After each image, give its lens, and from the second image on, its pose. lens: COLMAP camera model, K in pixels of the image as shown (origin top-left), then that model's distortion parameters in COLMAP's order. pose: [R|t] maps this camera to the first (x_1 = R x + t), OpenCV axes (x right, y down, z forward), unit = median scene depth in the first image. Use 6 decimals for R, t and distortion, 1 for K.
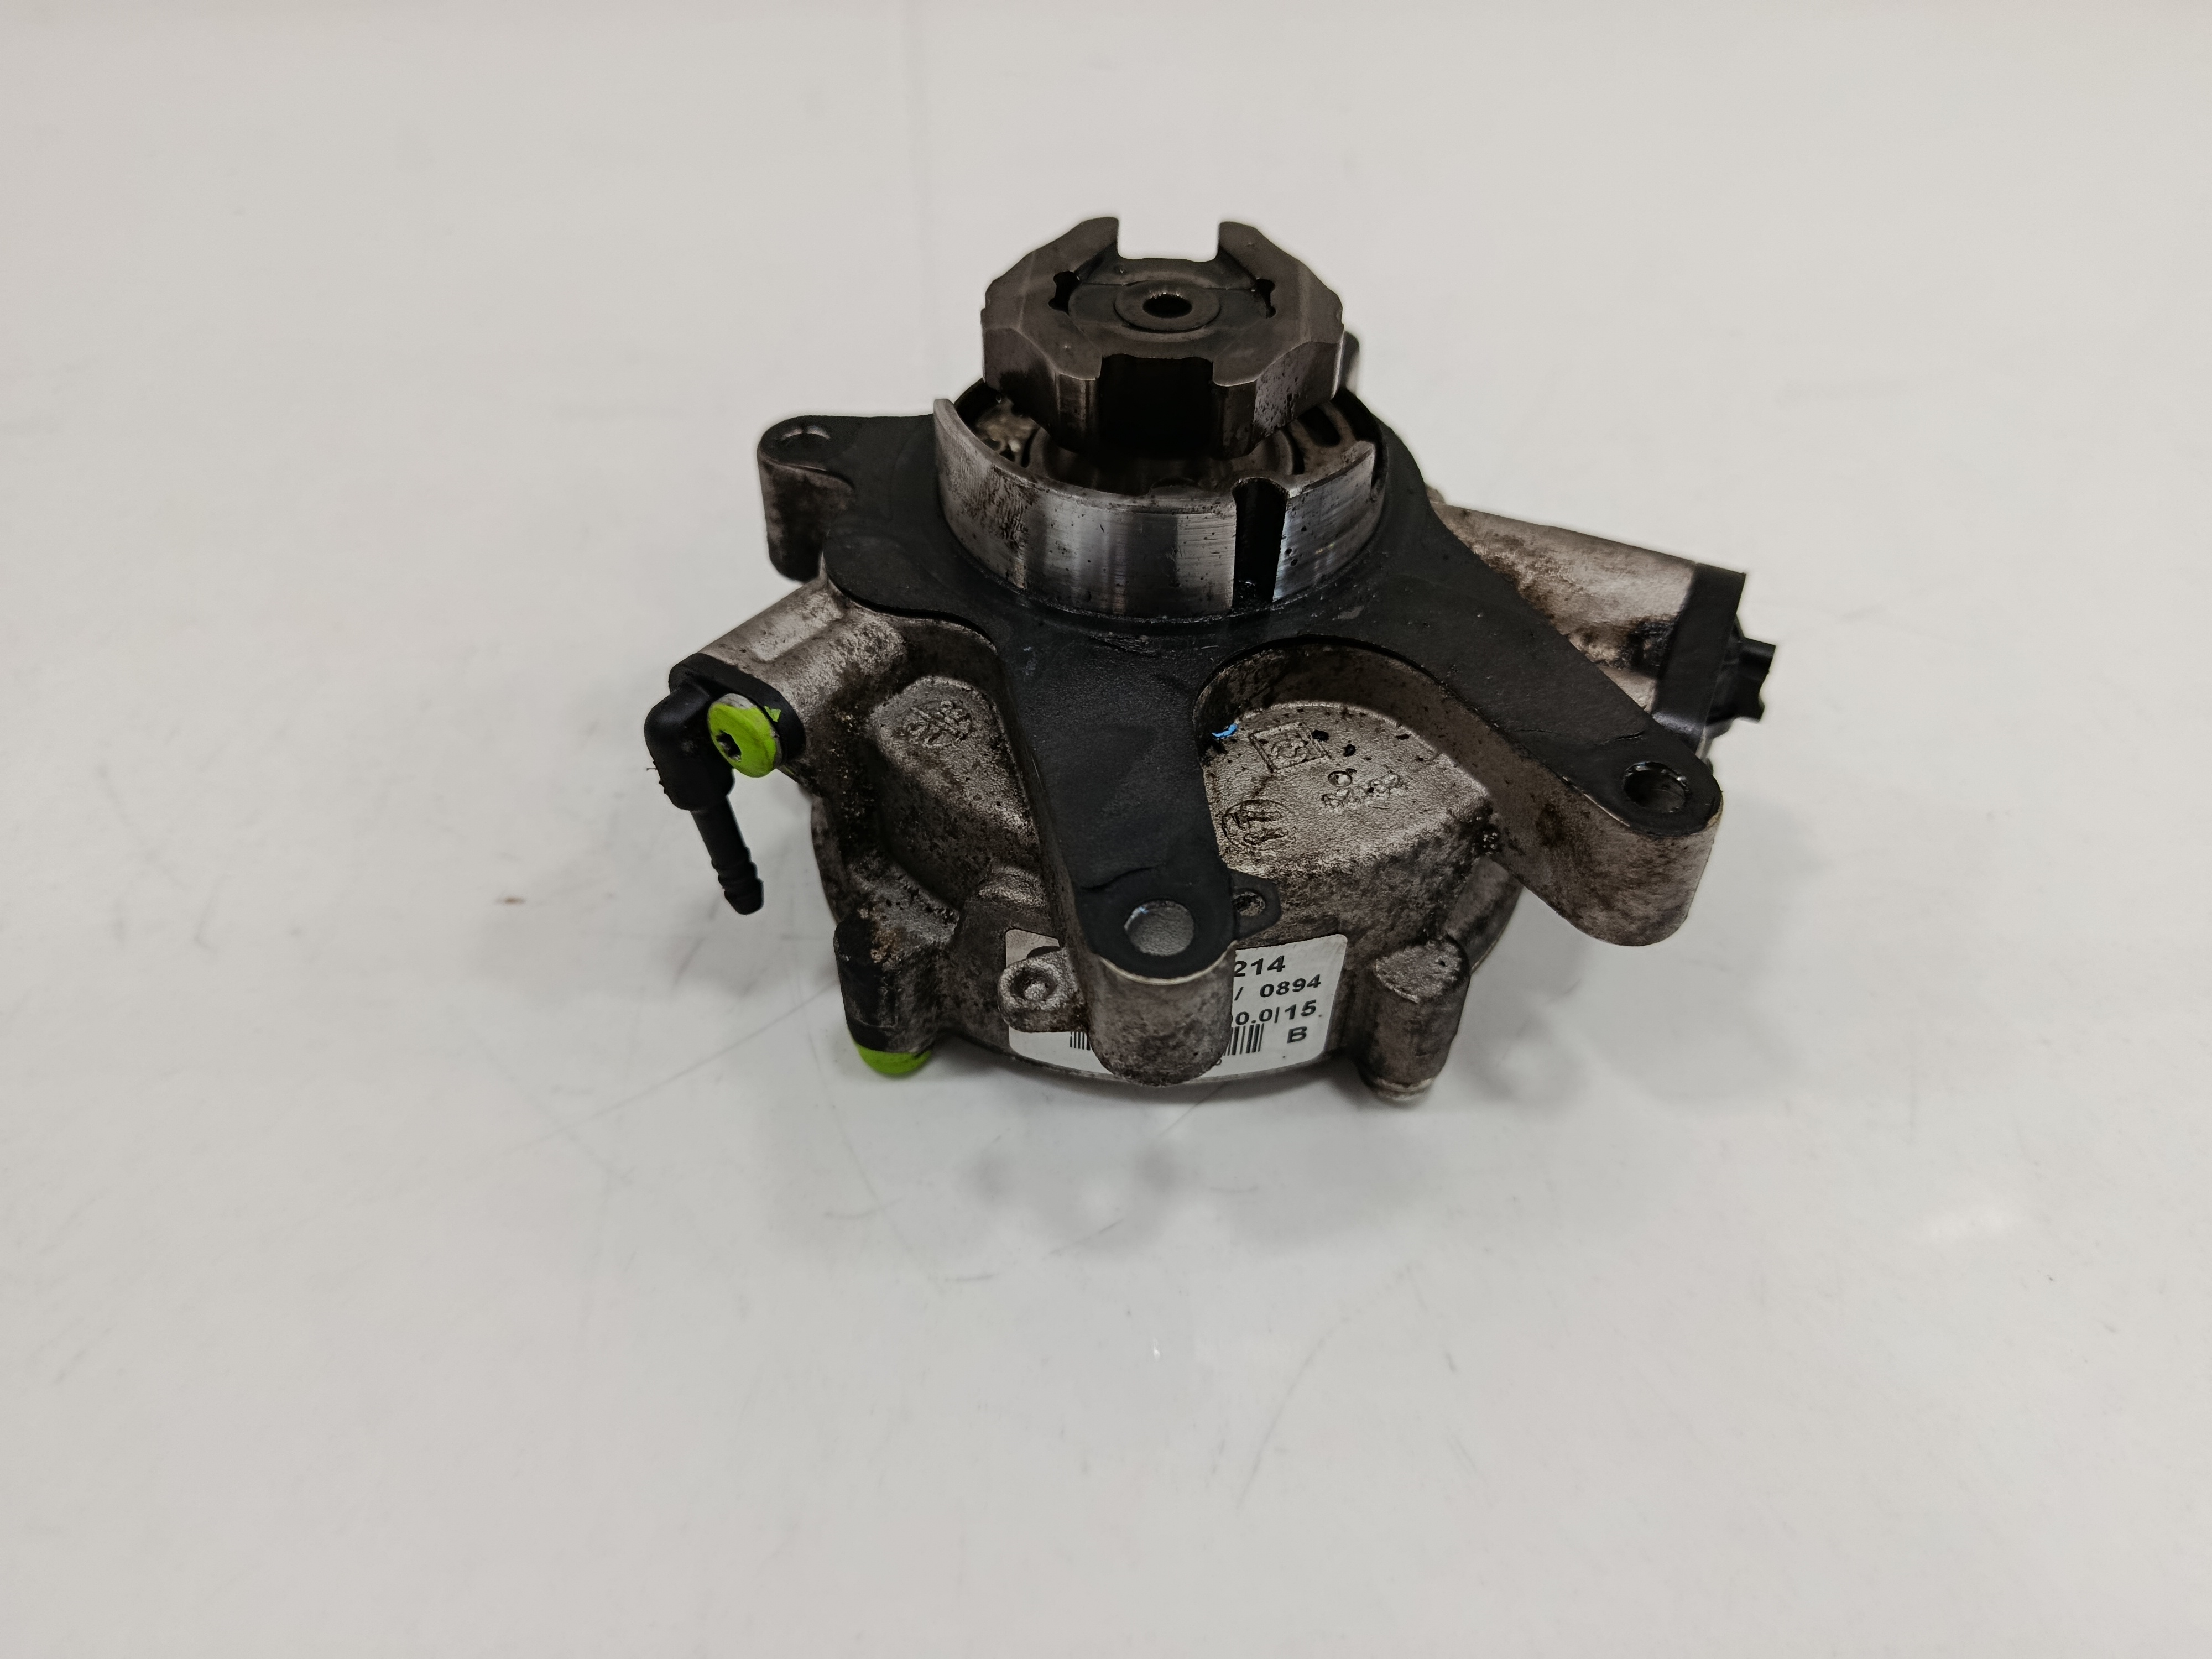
lens RADIAL K [[1549.9, 0, 1111.6], [0, 1549.9, 839.5], [0, 0, 1]] dist [0.005938, -0.003334]
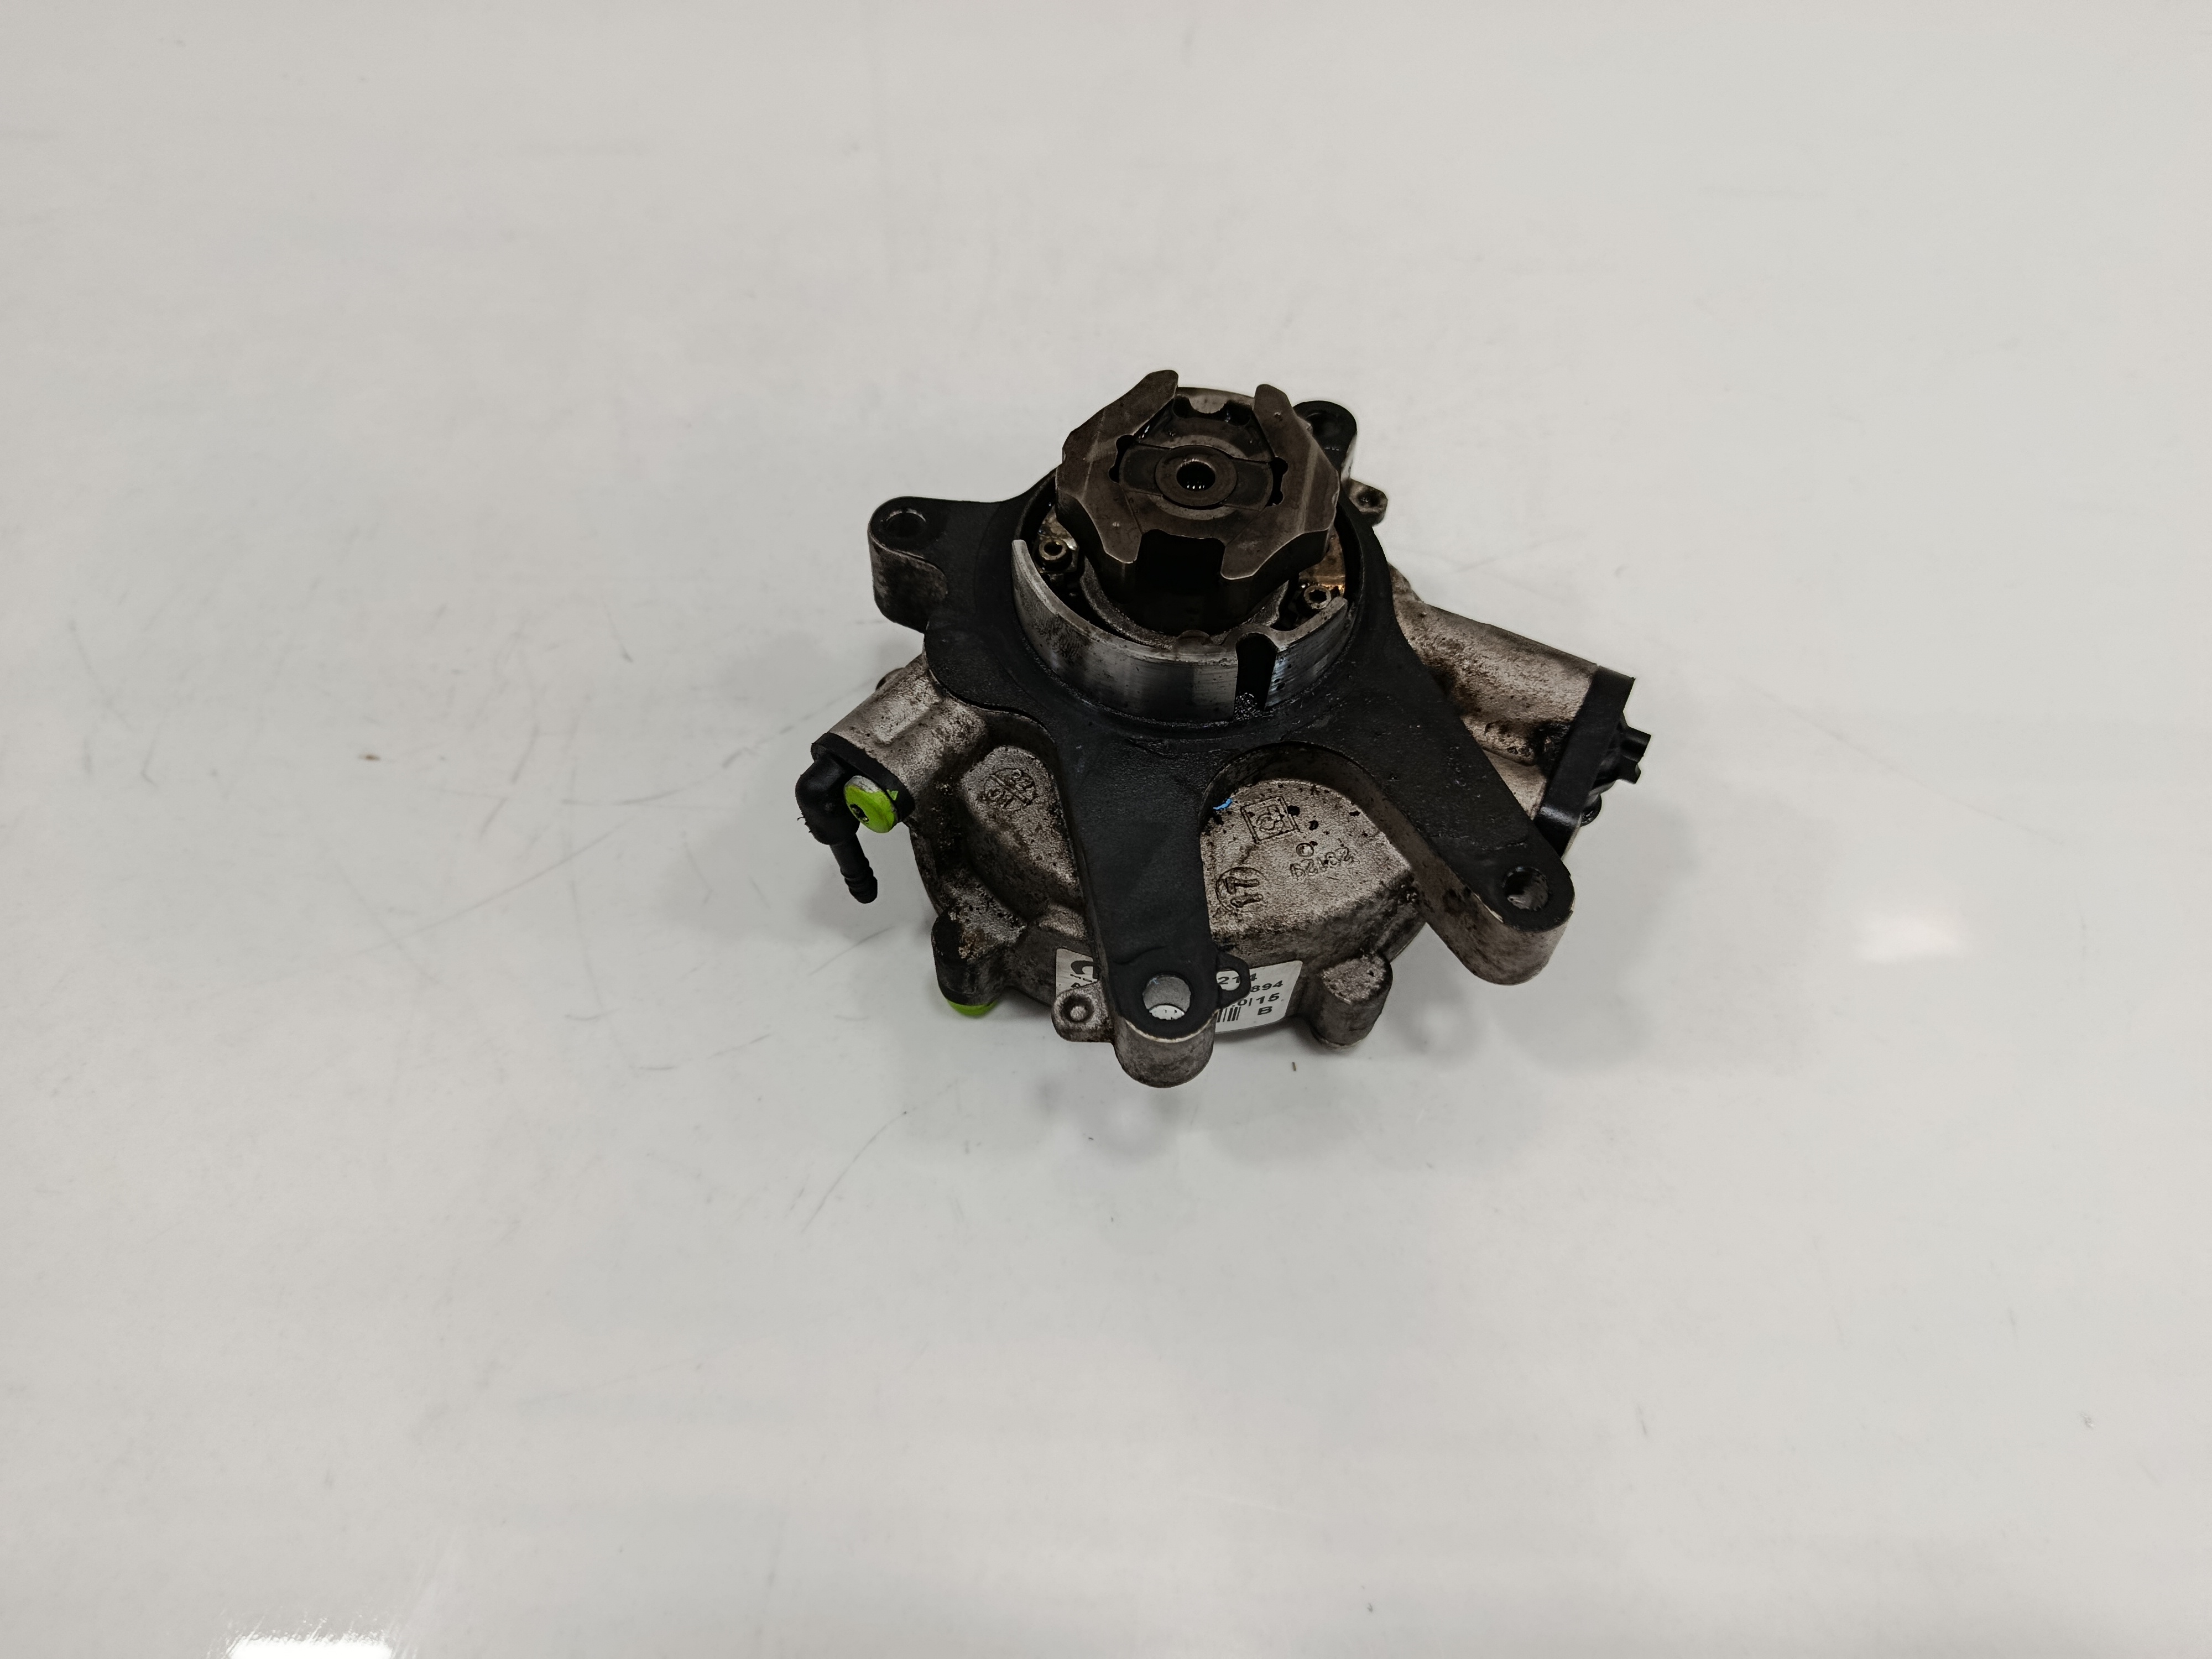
lens RADIAL K [[1549.9, 0, 1097.0], [0, 1549.9, 826.4], [0, 0, 1]] dist [0.005938, -0.003334]
pose [[0.999061, 0.039294, -0.018270, -0.010940], [-0.034144, 0.973420, 0.226467, -0.352990], [0.026683, -0.225631, 0.973847, -0.321966]]
